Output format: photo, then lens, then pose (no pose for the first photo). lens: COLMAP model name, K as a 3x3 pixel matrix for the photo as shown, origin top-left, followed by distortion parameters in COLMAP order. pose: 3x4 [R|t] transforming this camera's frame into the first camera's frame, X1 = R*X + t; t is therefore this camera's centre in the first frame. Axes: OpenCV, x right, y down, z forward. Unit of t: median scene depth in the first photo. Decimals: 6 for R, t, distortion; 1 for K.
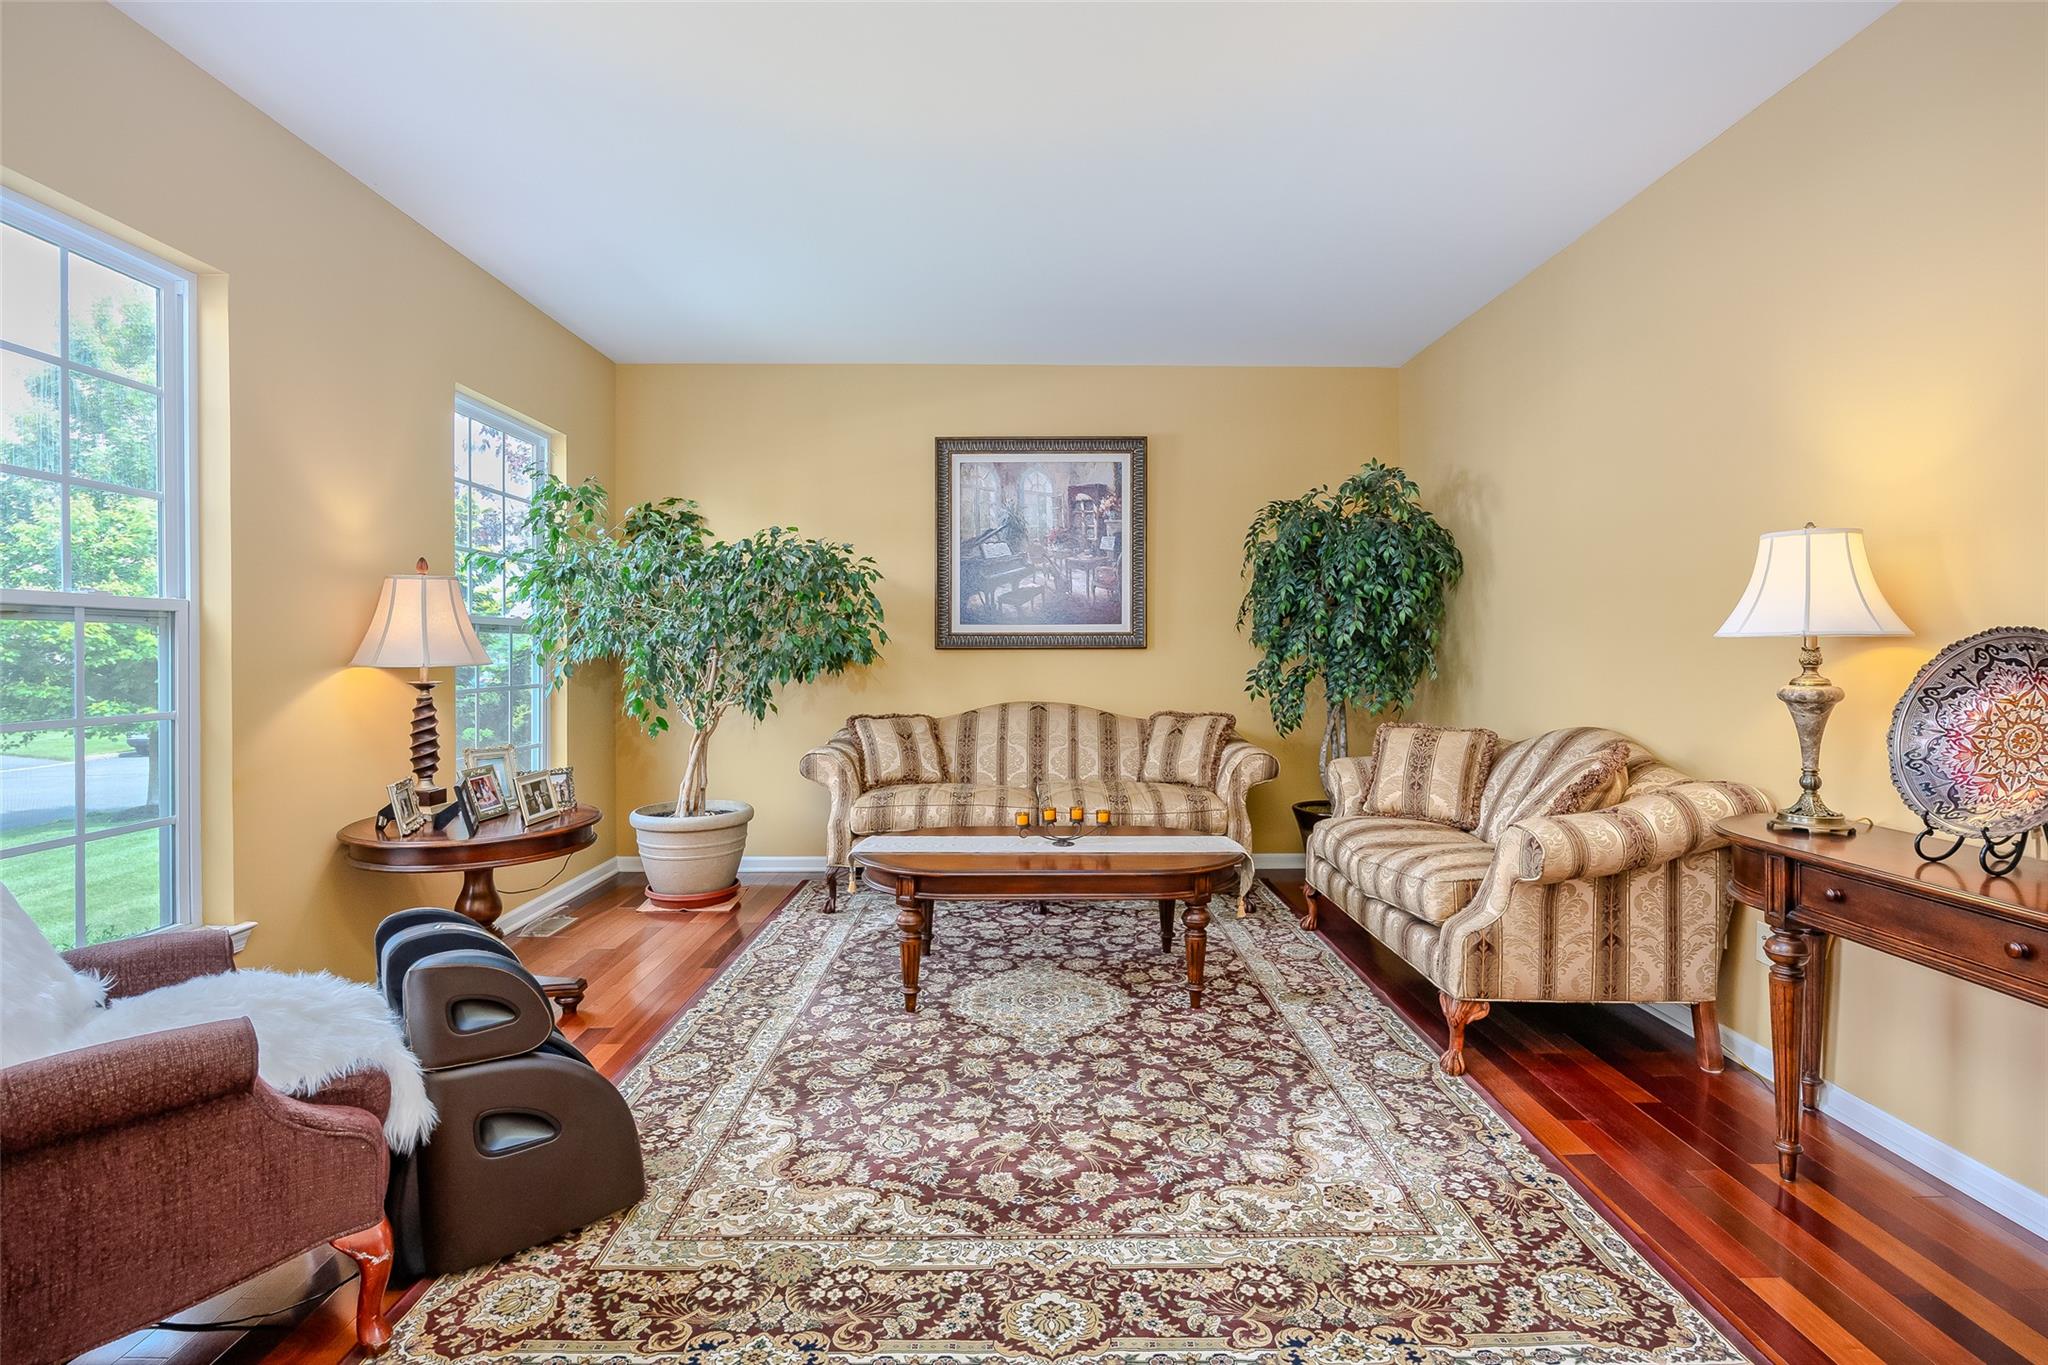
lens RADIAL K [[978.5, 0, 1029.0], [0, 978.5, 650.3], [0, 0, 1]] dist [-0.014754, 0.000501]
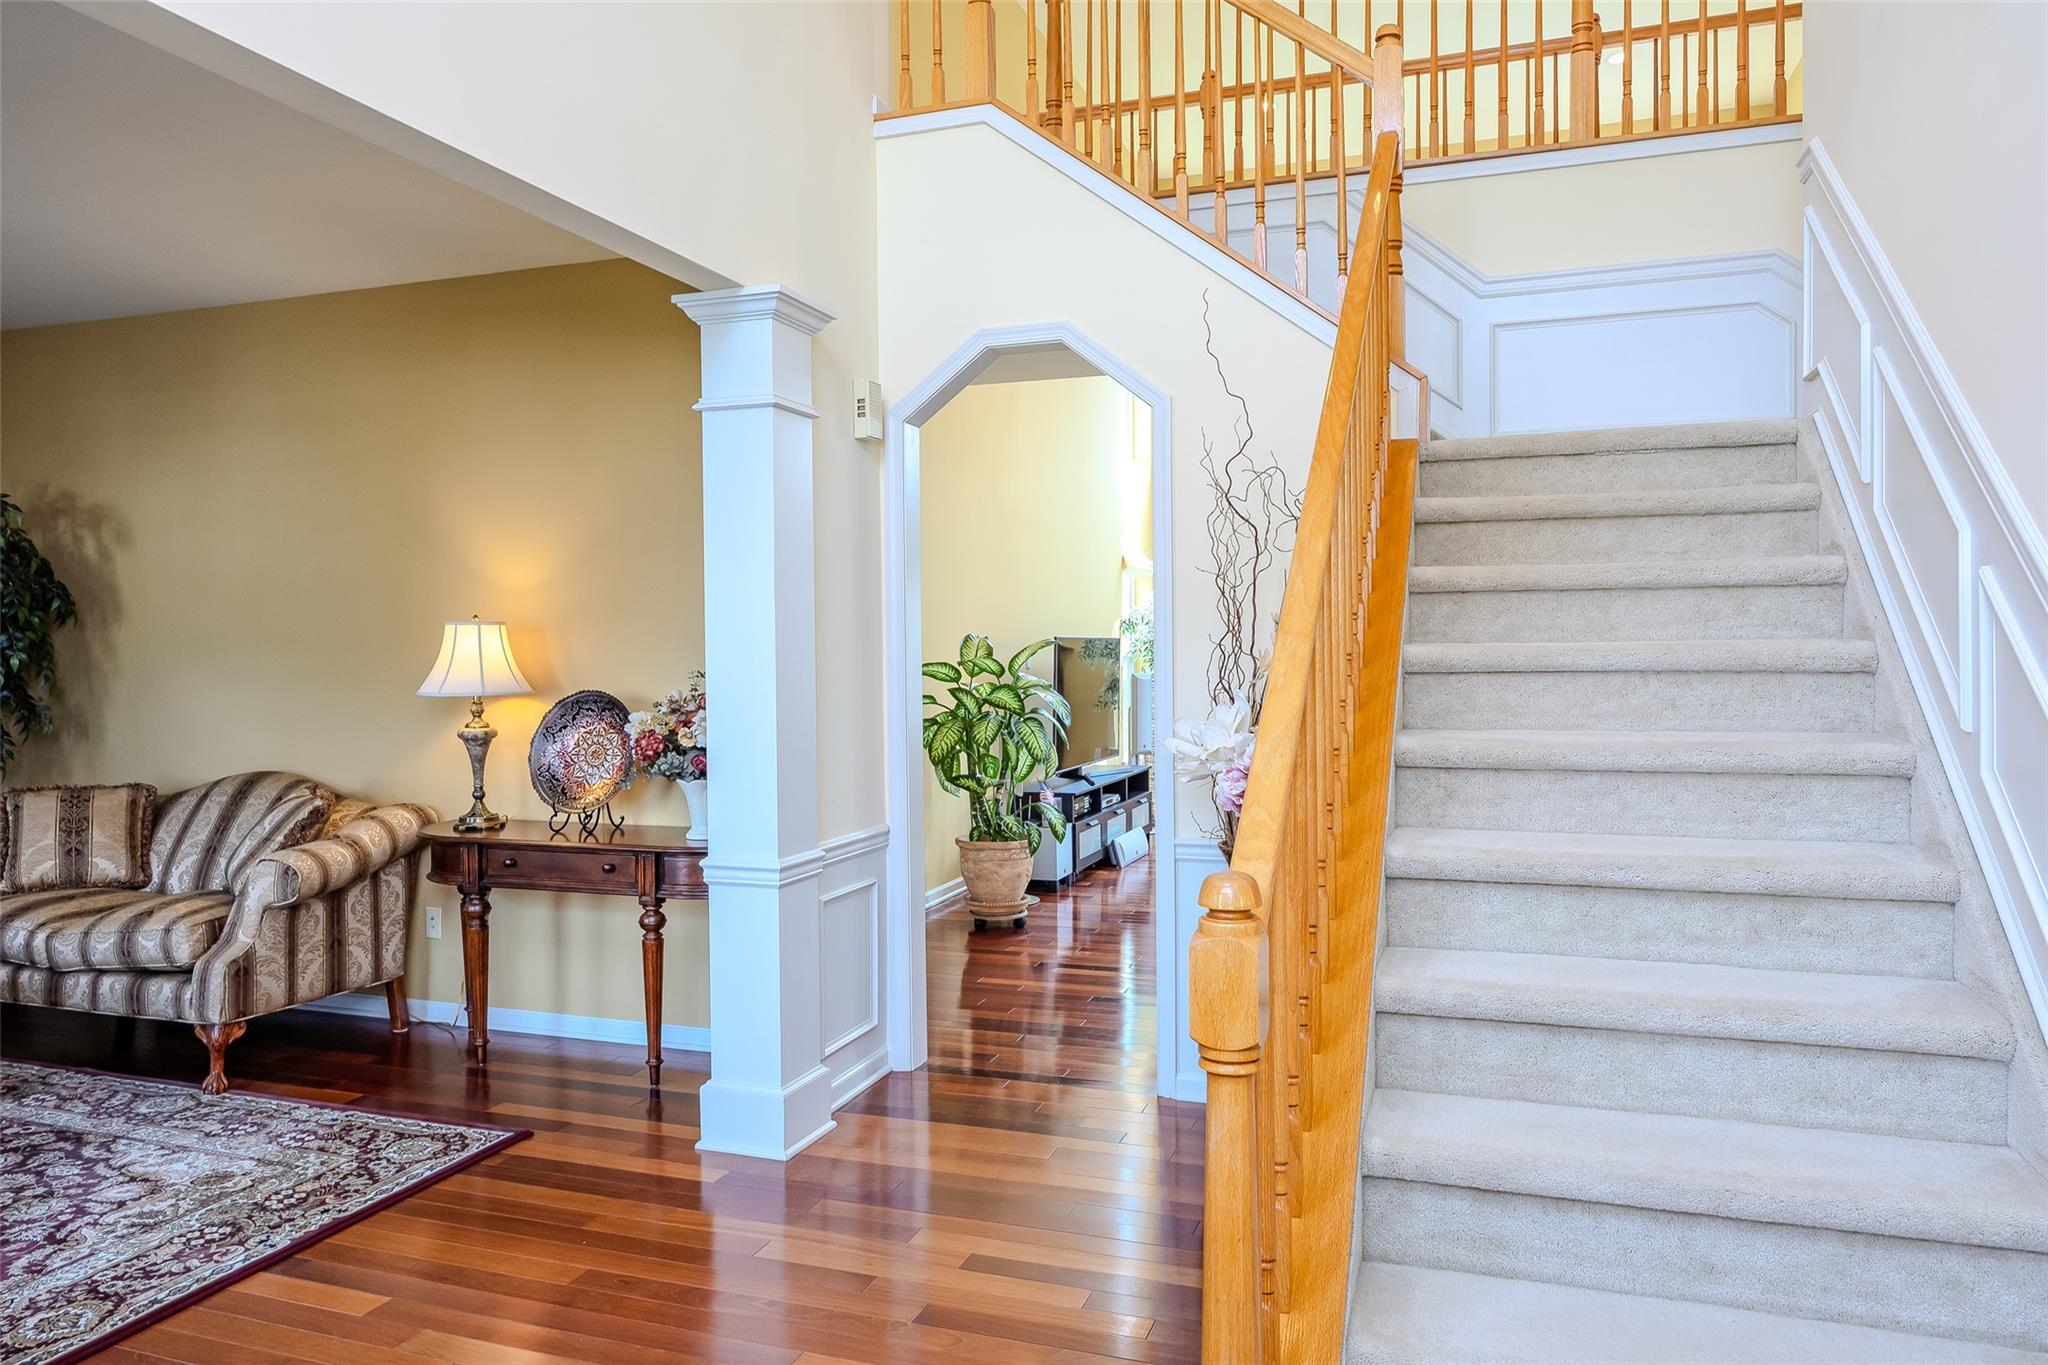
lens RADIAL K [[1349.3, 0, 1024.0], [0, 1349.3, 682.5], [0, 0, 1]] dist [-0.000127, -0.000939]
pose [[0.351186, -0.022923, 0.936025, -0.735398], [0.007902, 0.999737, 0.021519, -0.063173], [-0.936272, -0.000161, 0.351275, -0.437543]]
